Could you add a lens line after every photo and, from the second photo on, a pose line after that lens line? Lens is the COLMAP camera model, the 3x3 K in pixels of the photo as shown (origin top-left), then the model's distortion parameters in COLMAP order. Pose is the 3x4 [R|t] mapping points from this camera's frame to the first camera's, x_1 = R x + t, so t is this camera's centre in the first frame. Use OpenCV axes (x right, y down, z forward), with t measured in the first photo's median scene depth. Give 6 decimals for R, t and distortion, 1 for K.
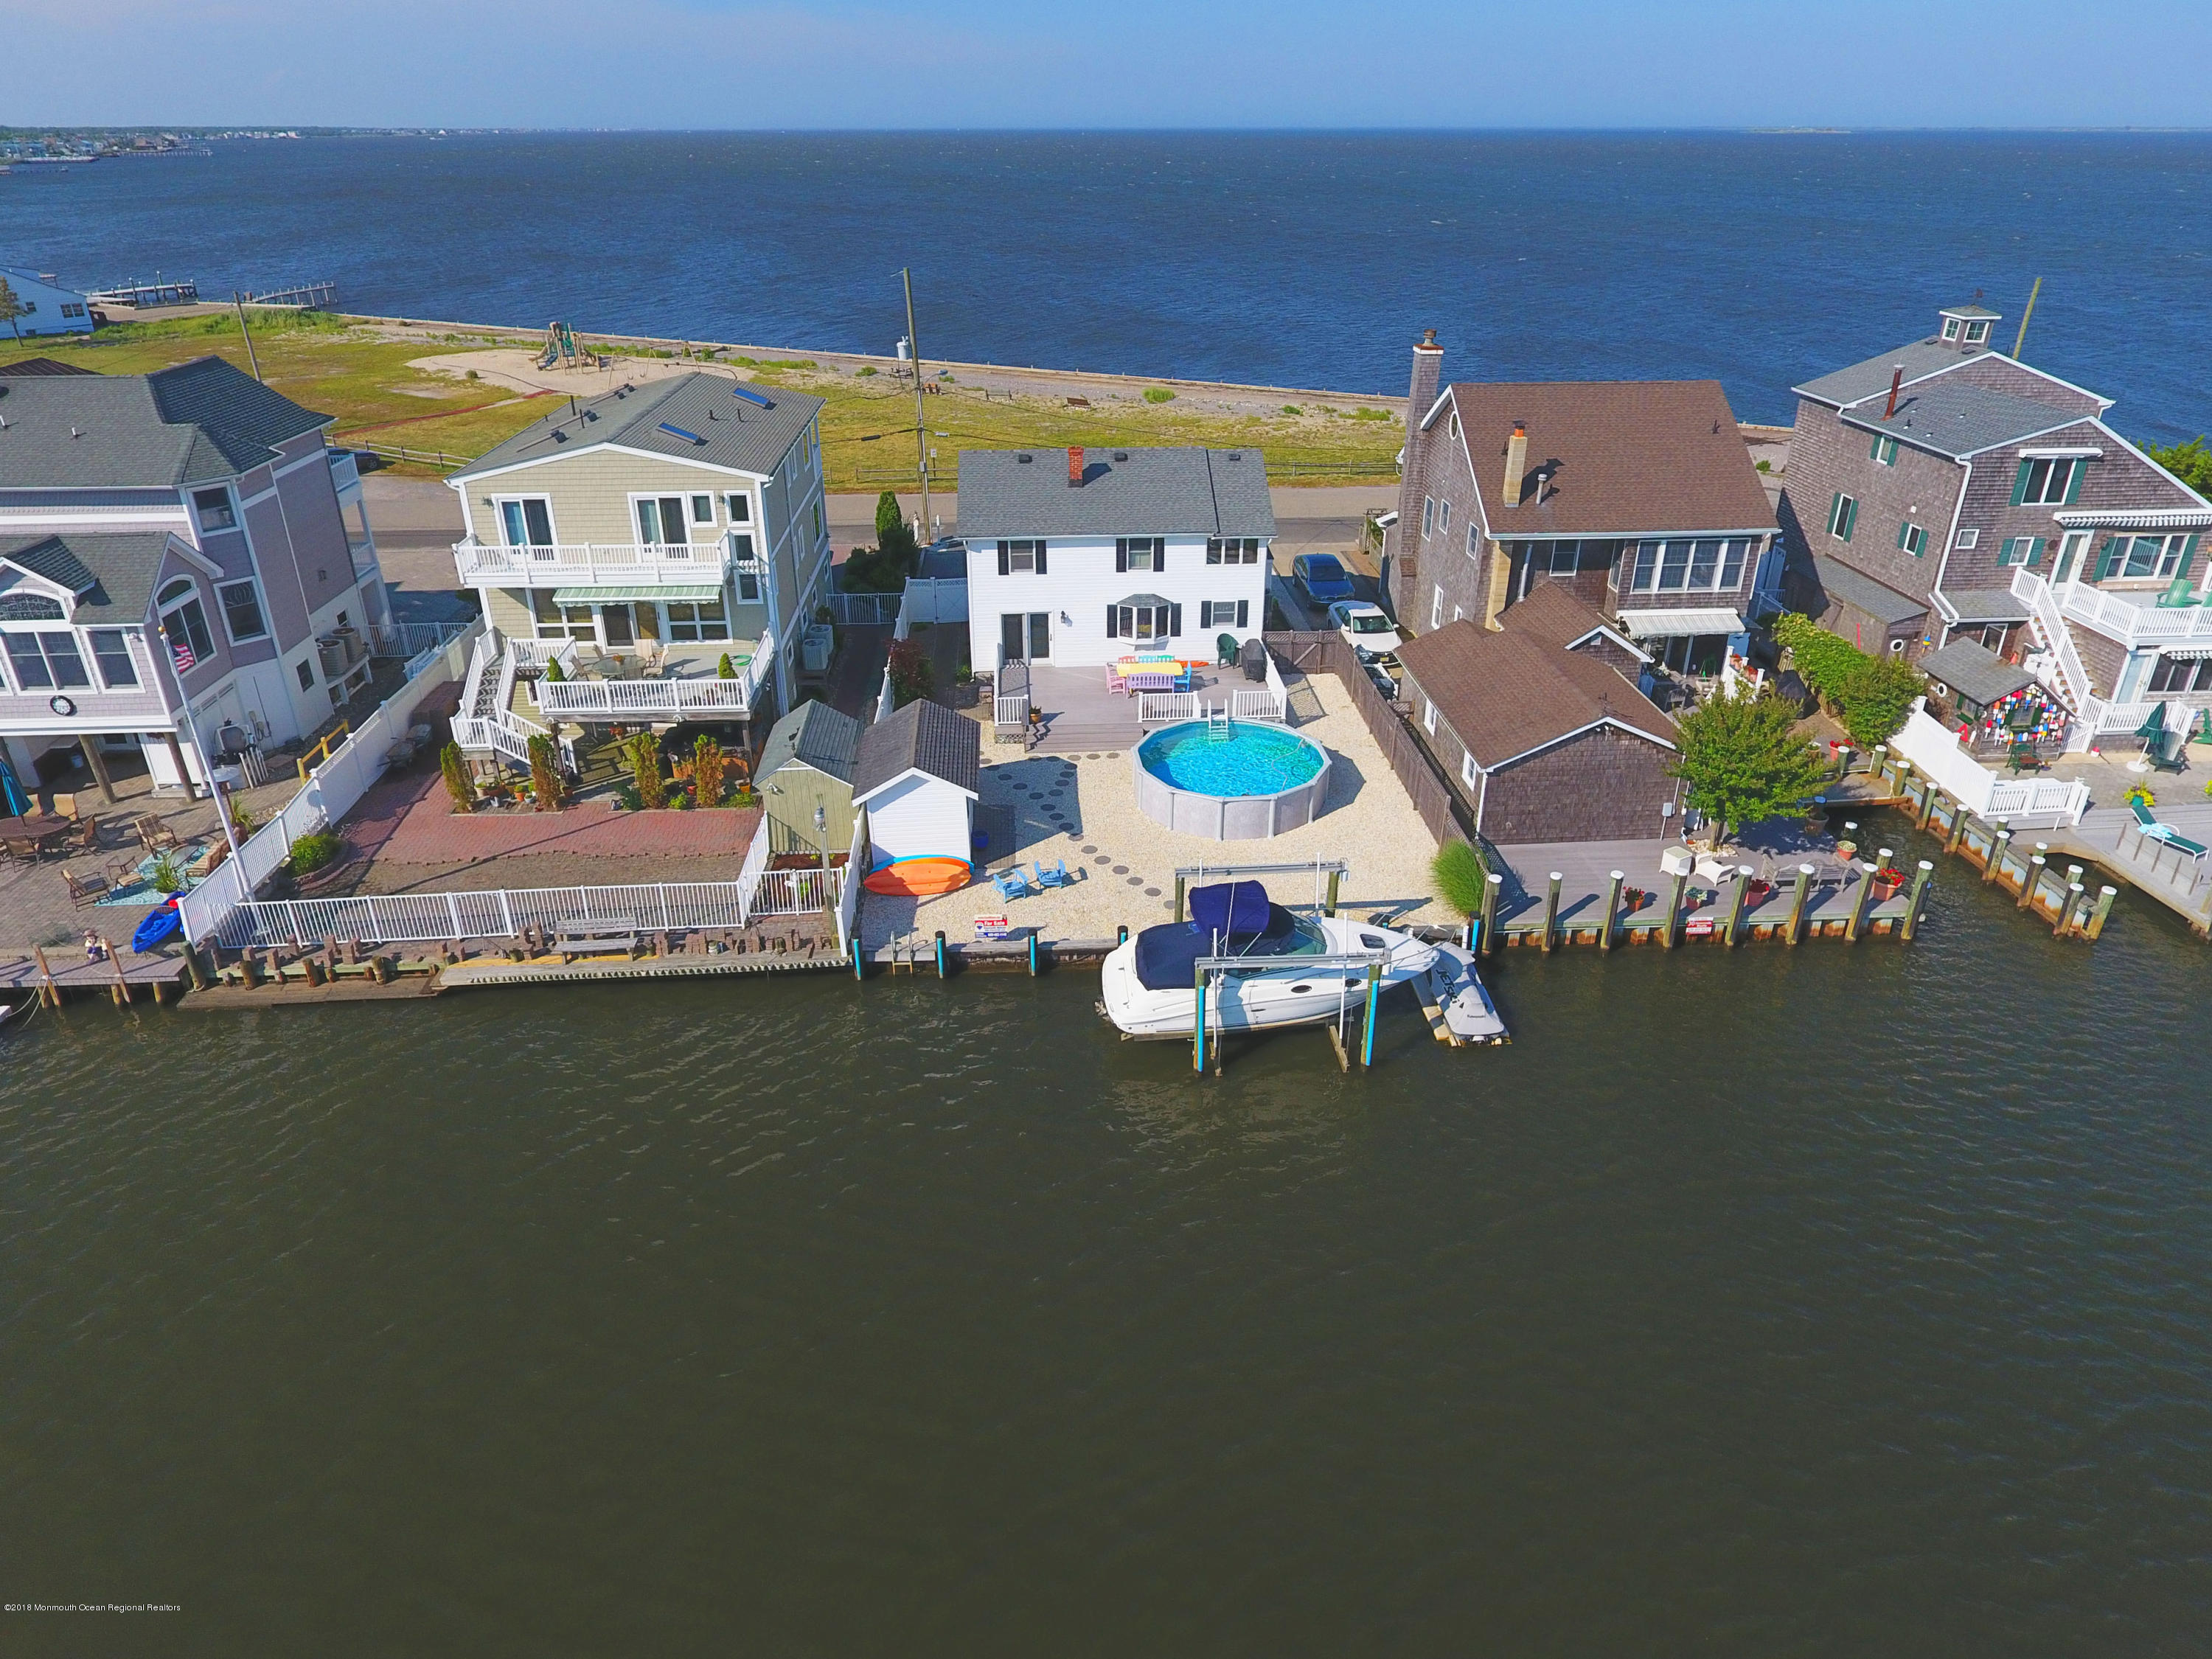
lens RADIAL K [[1276.6, 0, 1101.8], [0, 1276.6, 744.2], [0, 0, 1]] dist [-0.013712, -0.001356]
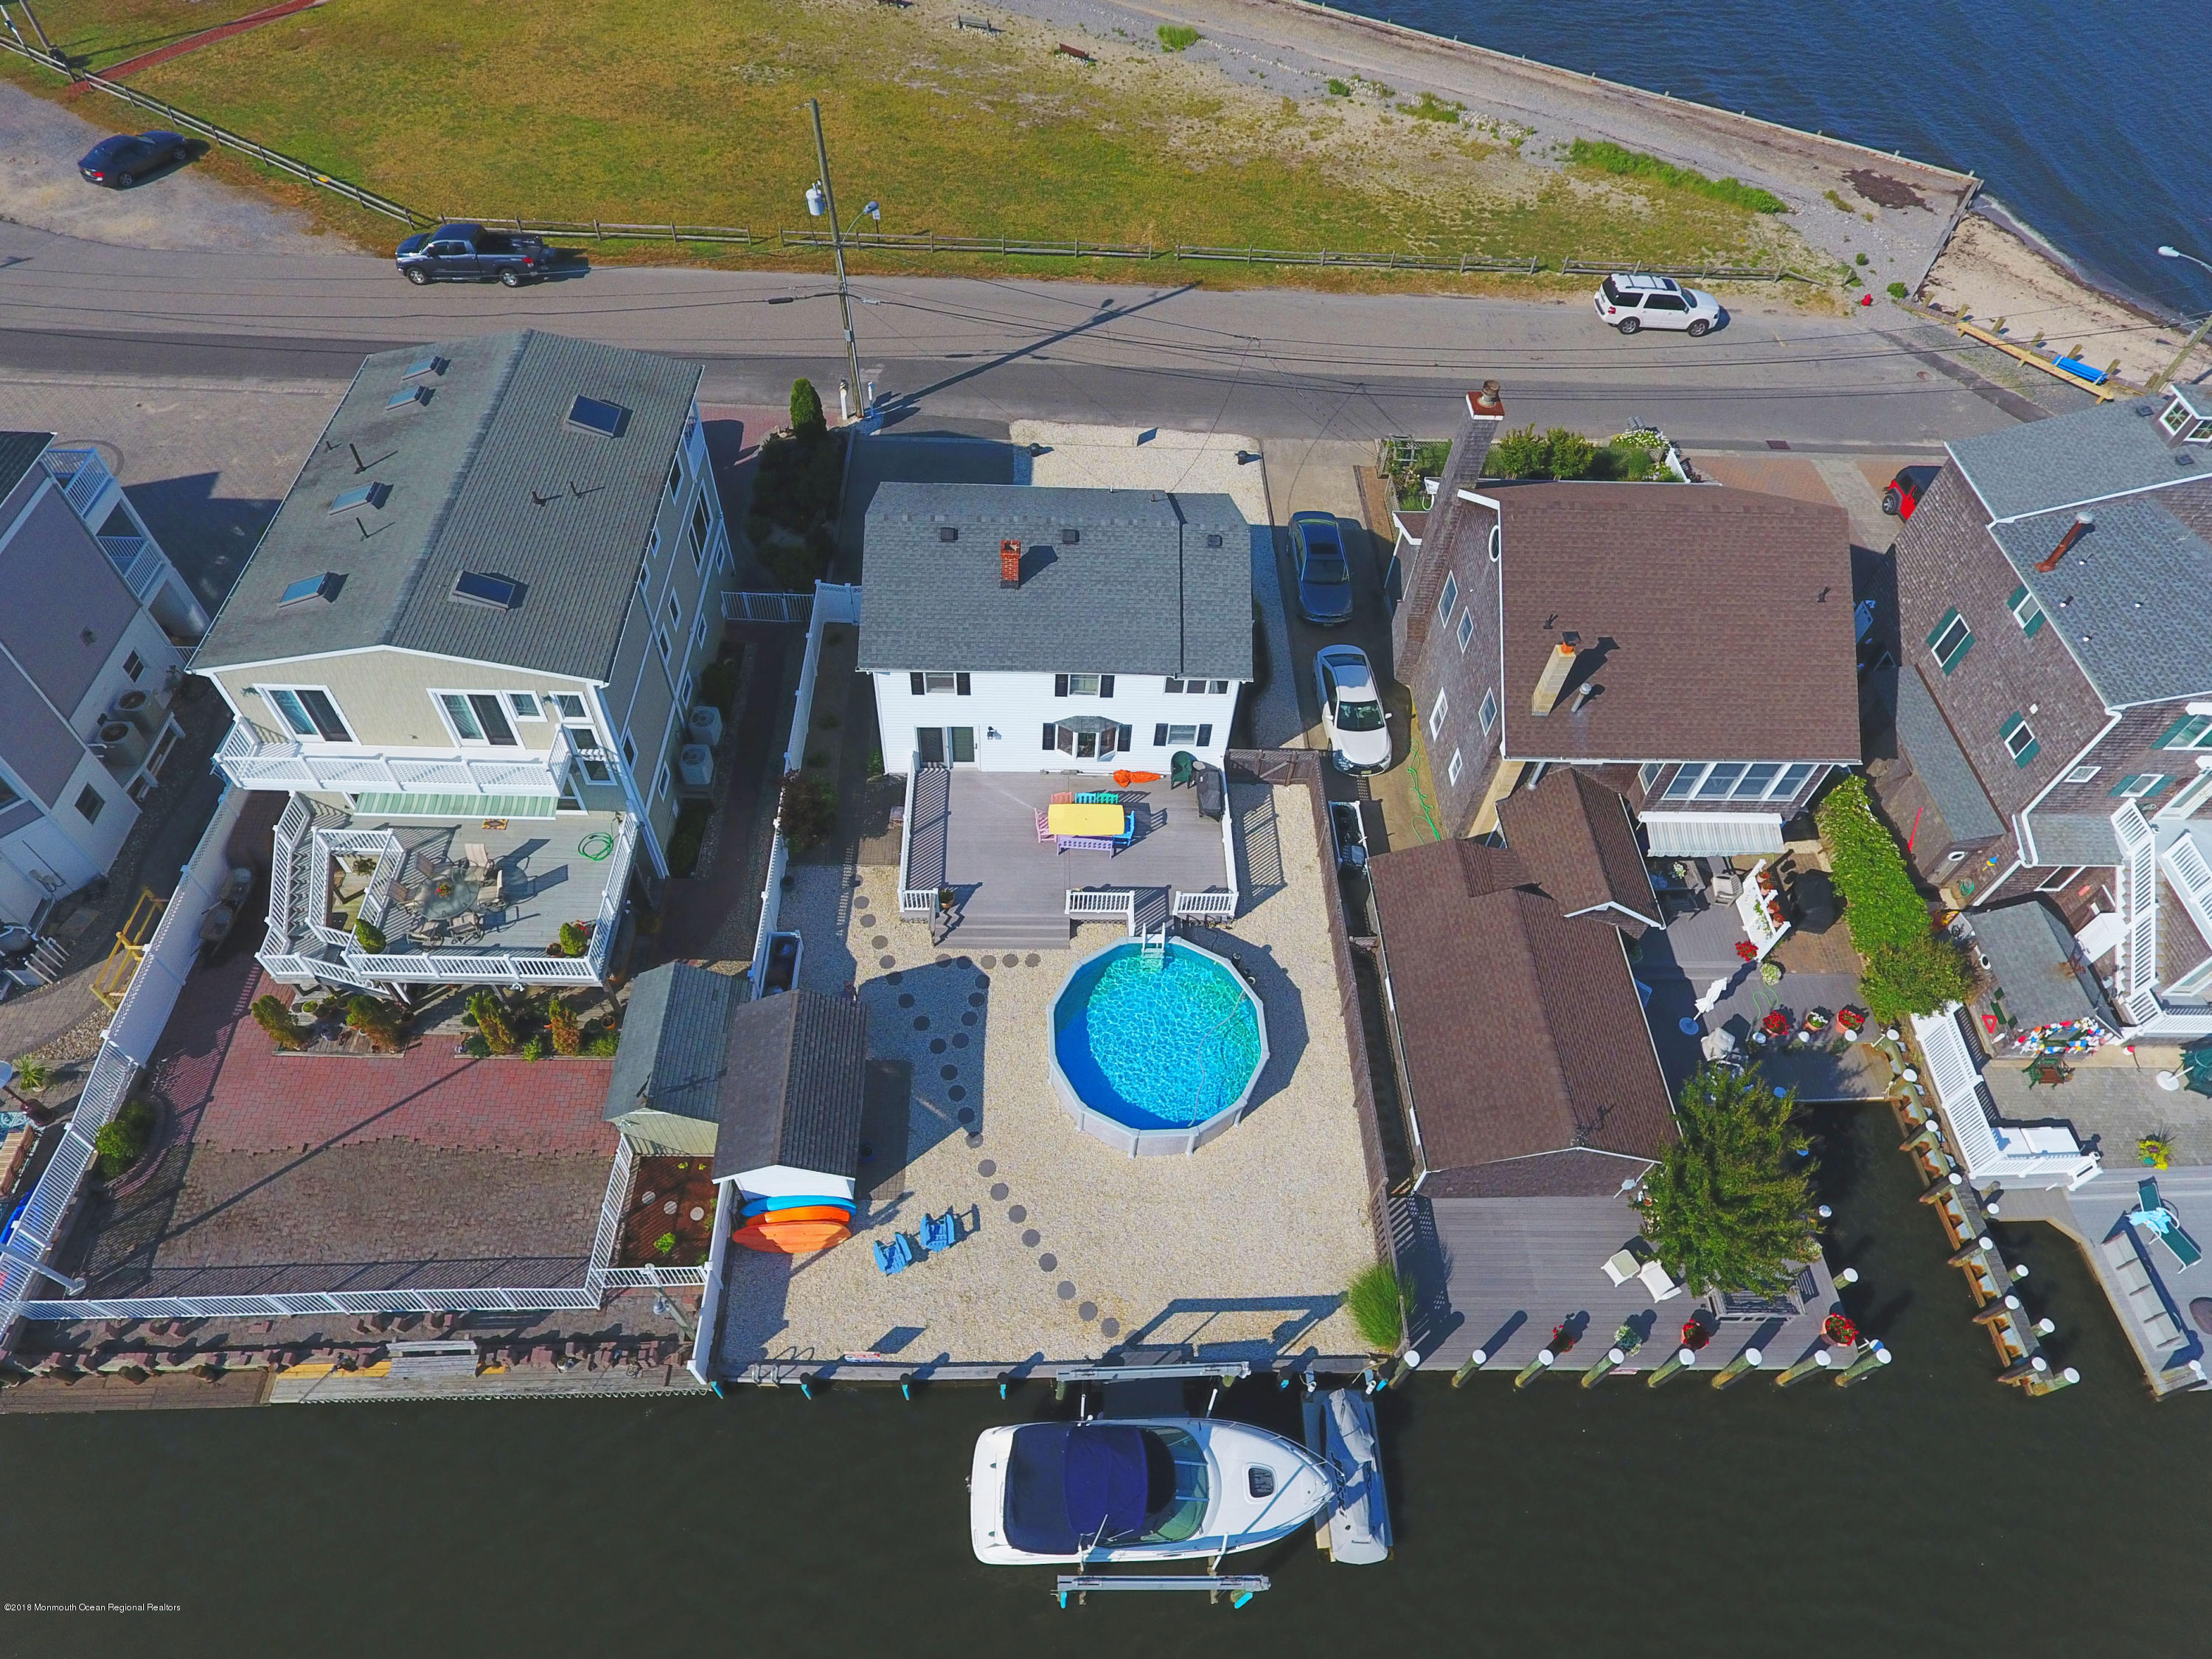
lens RADIAL K [[1276.6, 0, 1090.1], [0, 1276.6, 823.1], [0, 0, 1]] dist [-0.013712, -0.001356]
pose [[0.997973, 0.061841, 0.014993, 0.028368], [-0.062542, 0.909818, 0.410269, -0.423380], [0.011730, -0.410375, 0.911841, 0.226348]]
